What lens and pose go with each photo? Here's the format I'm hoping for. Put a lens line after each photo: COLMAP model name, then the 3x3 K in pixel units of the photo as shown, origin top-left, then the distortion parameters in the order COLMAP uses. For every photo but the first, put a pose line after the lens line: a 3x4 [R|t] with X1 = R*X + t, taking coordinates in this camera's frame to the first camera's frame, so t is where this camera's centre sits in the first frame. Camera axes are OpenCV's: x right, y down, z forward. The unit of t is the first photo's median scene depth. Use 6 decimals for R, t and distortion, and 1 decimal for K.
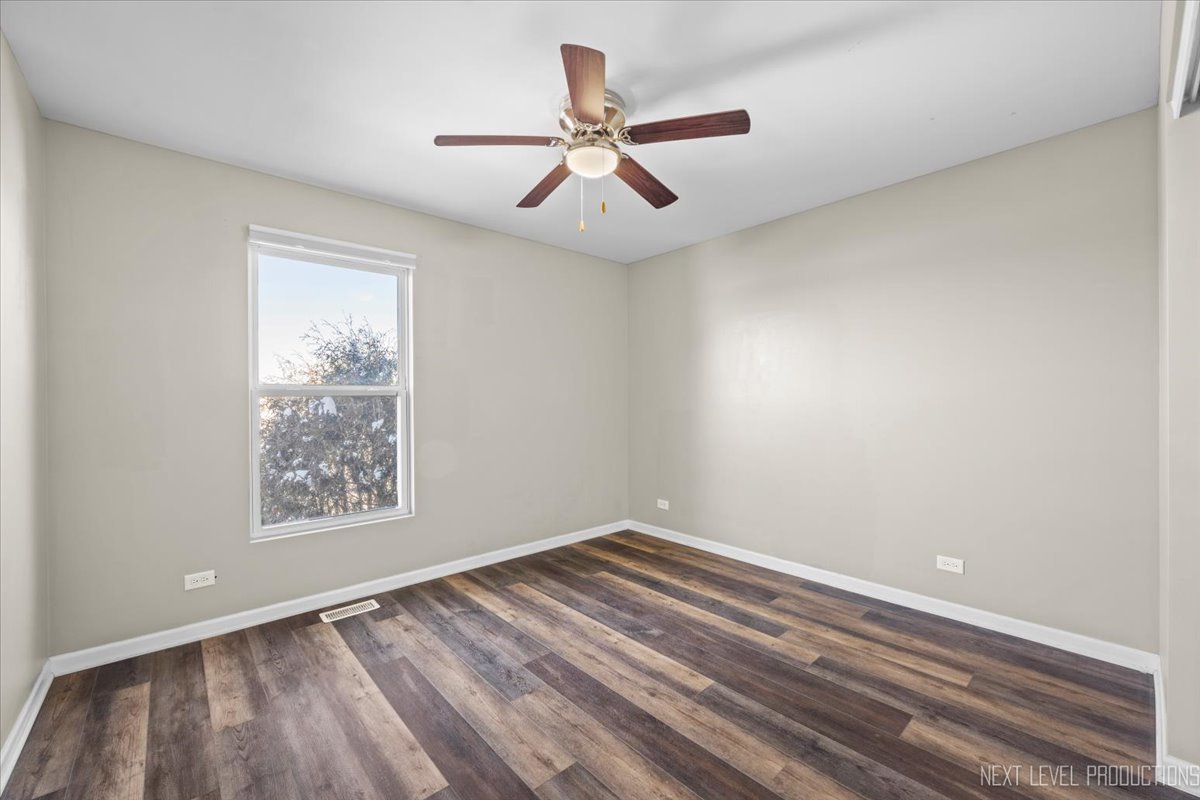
lens RADIAL K [[478.9, 0, 596.3], [0, 478.9, 397.9], [0, 0, 1]] dist [-0.005874, 0.000239]
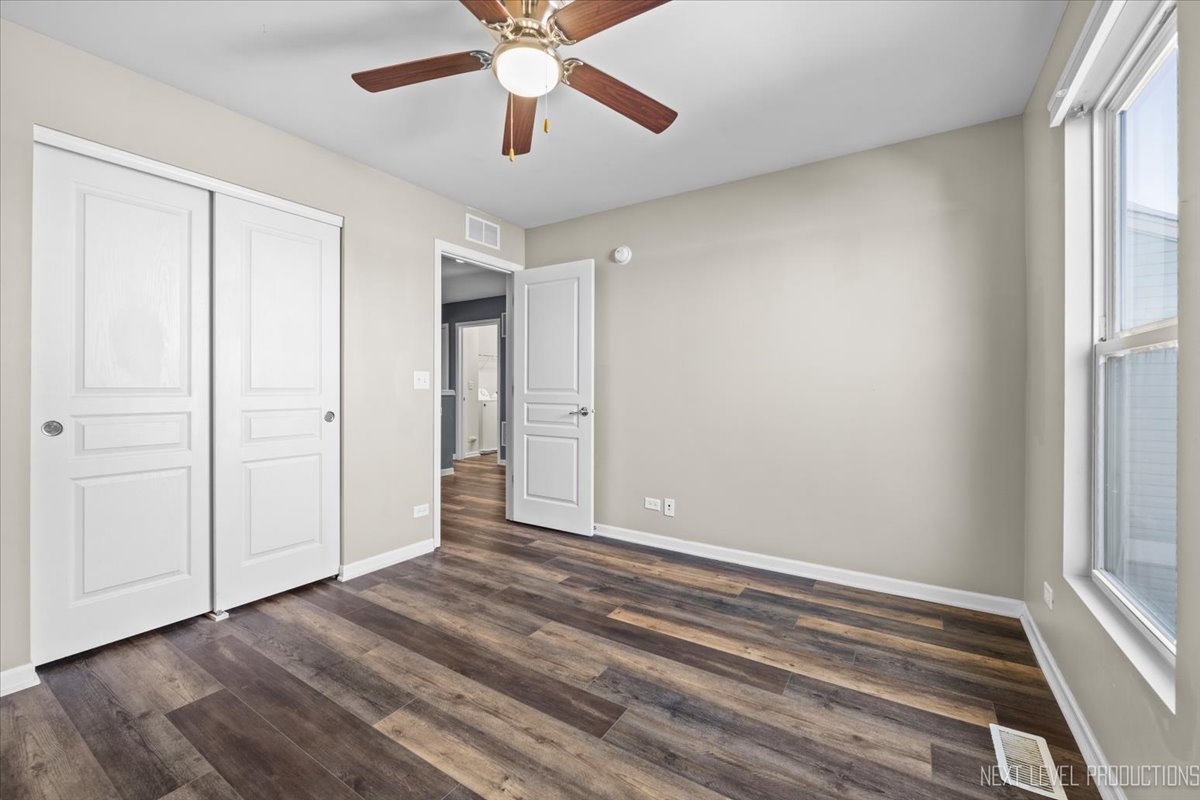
lens RADIAL K [[478.9, 0, 596.3], [0, 478.9, 397.9], [0, 0, 1]] dist [-0.005874, 0.000239]
pose [[-0.964141, 0.009981, -0.265201, 0.099234], [0.005519, 0.999831, 0.017564, 0.051841], [0.265331, 0.015471, -0.964033, 1.864206]]
